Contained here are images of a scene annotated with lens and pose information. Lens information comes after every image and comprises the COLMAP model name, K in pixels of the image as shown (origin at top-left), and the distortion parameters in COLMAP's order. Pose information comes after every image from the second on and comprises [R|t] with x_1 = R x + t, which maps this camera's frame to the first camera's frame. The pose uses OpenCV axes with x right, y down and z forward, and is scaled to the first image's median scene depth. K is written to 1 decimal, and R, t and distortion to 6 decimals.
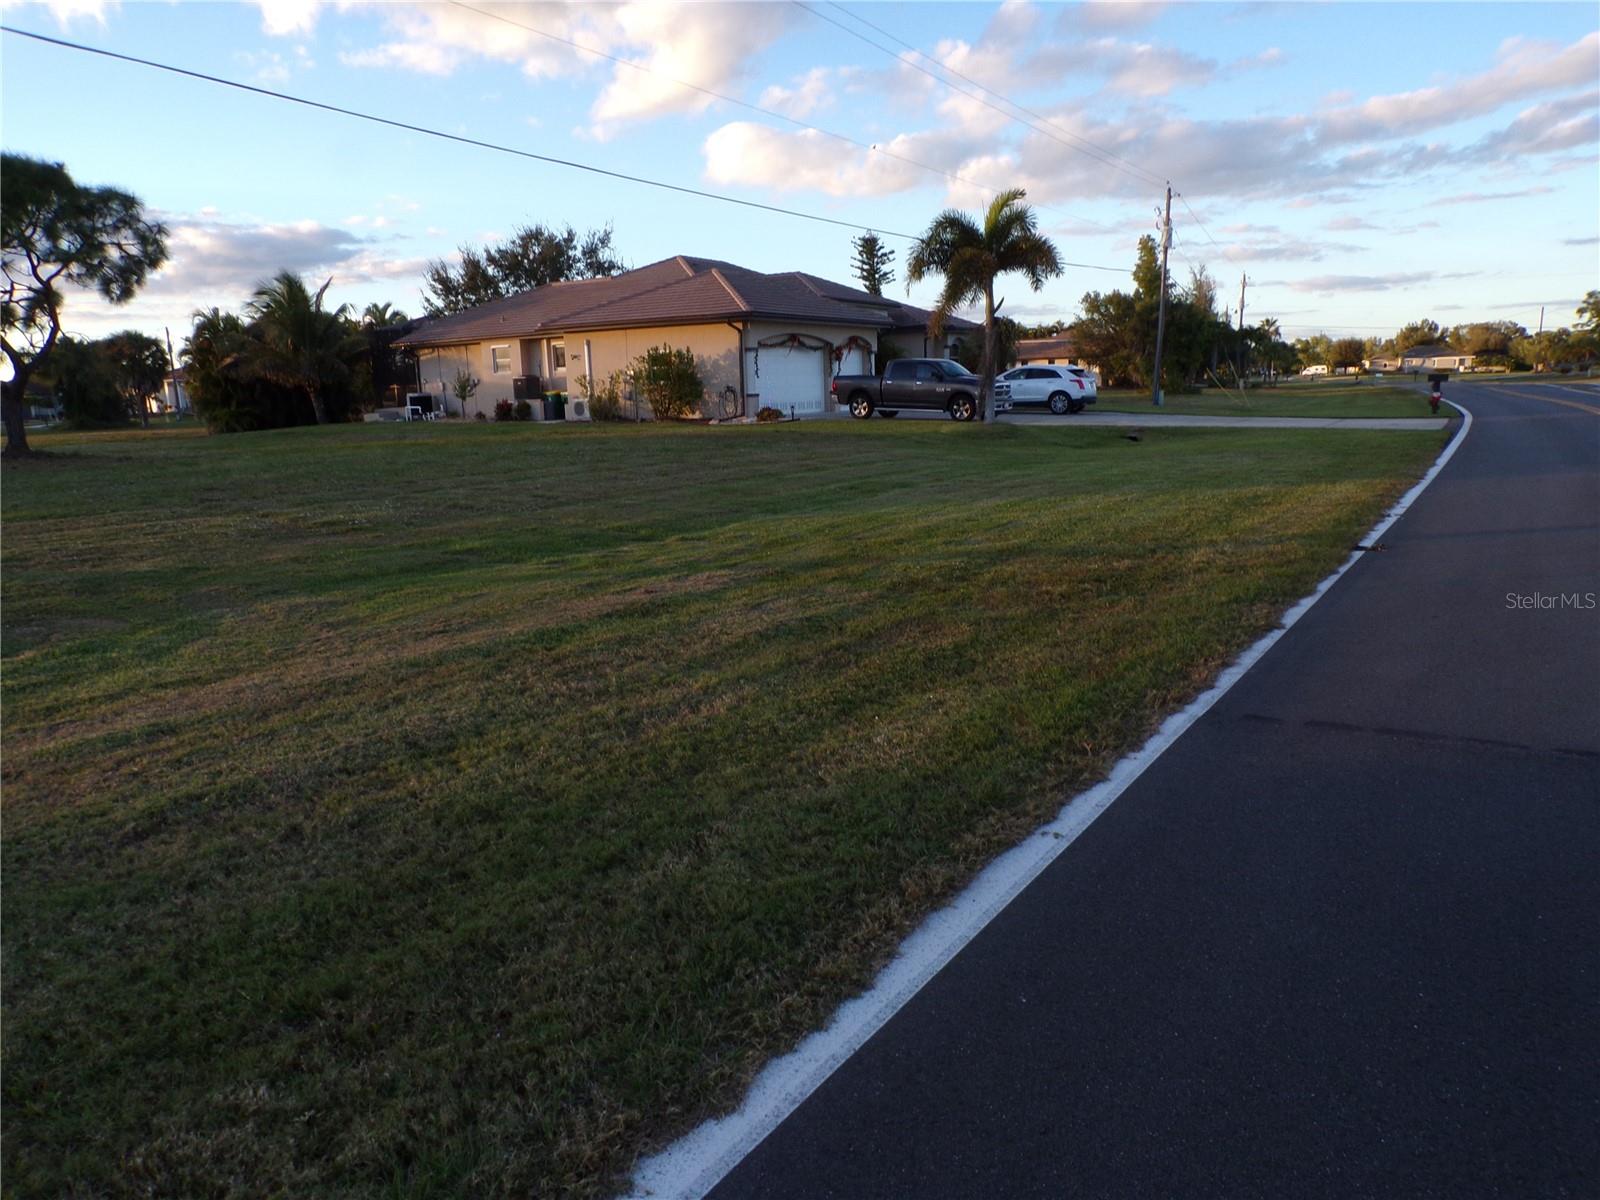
lens RADIAL K [[1090.0, 0, 794.7], [0, 1090.0, 593.5], [0, 0, 1]] dist [-0.021902, 0.022315]
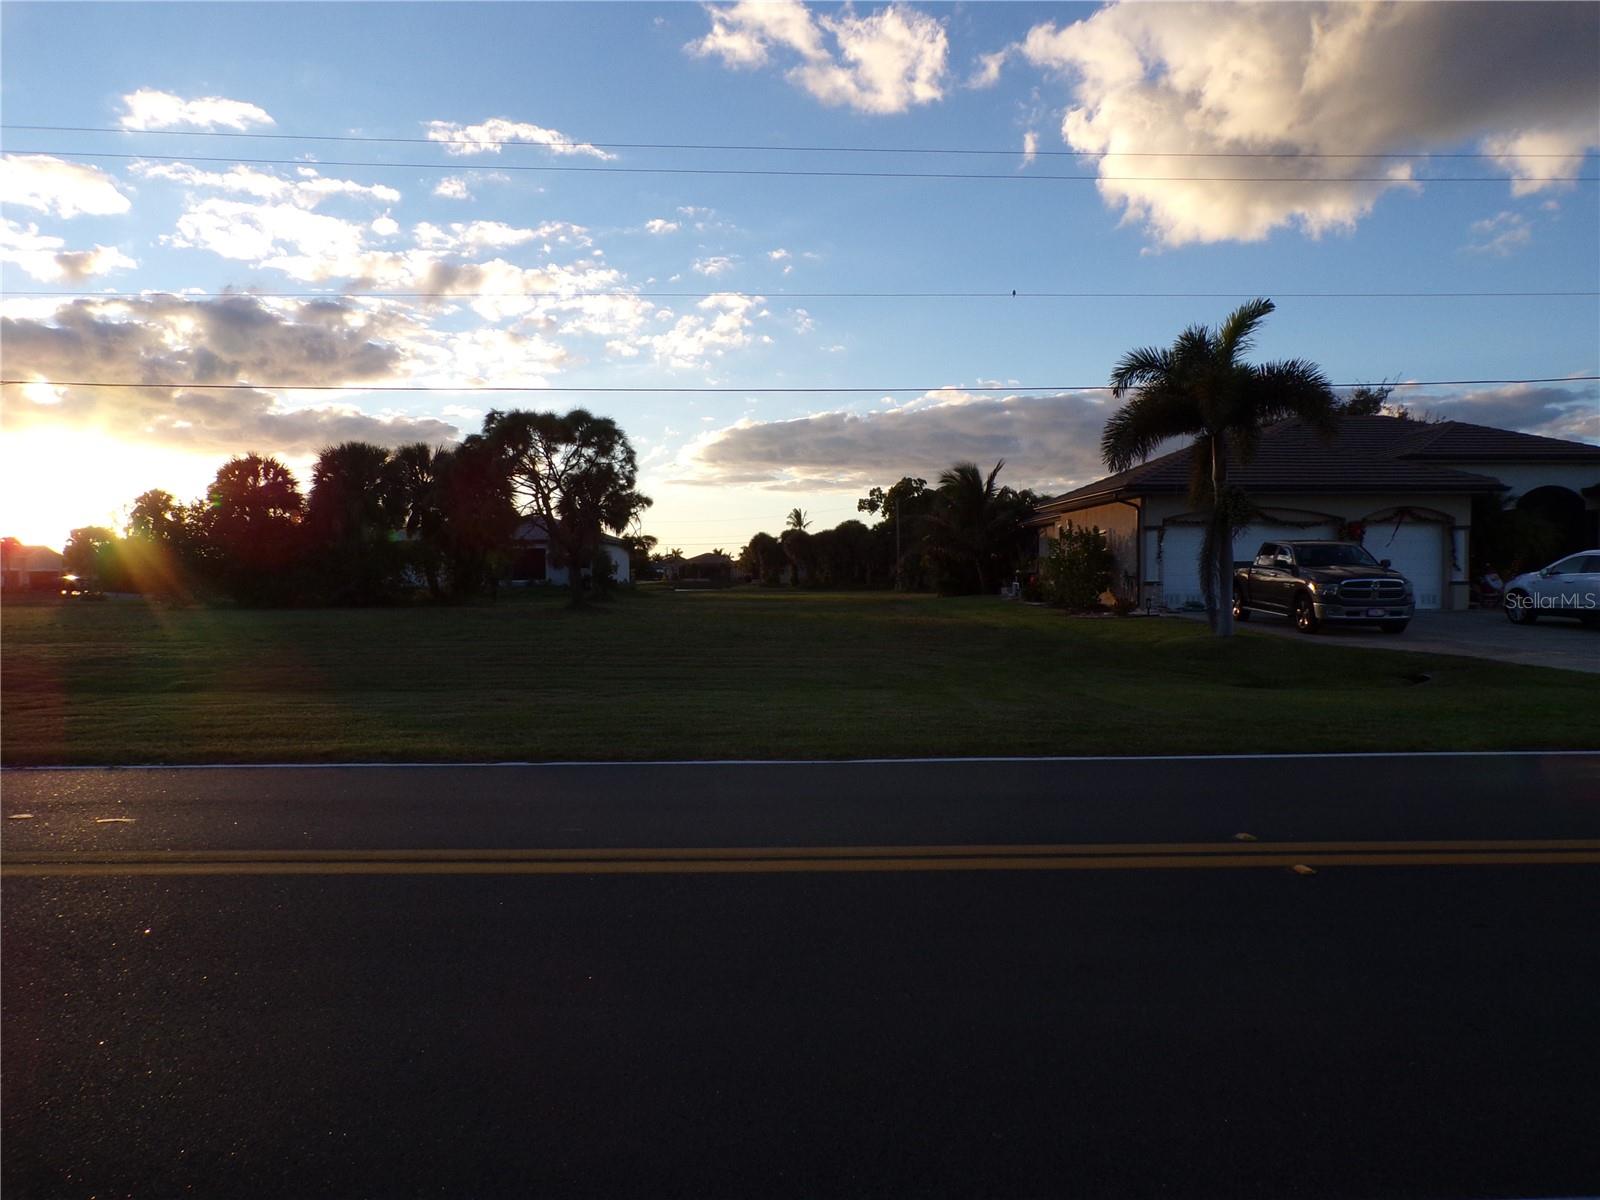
lens RADIAL K [[1090.0, 0, 820.9], [0, 1090.0, 662.4], [0, 0, 1]] dist [-0.021902, 0.022315]
pose [[0.544167, 0.095534, -0.833520, 0.425718], [-0.169235, 0.985573, 0.002476, -0.067084], [0.821731, 0.139713, 0.552483, 0.280394]]
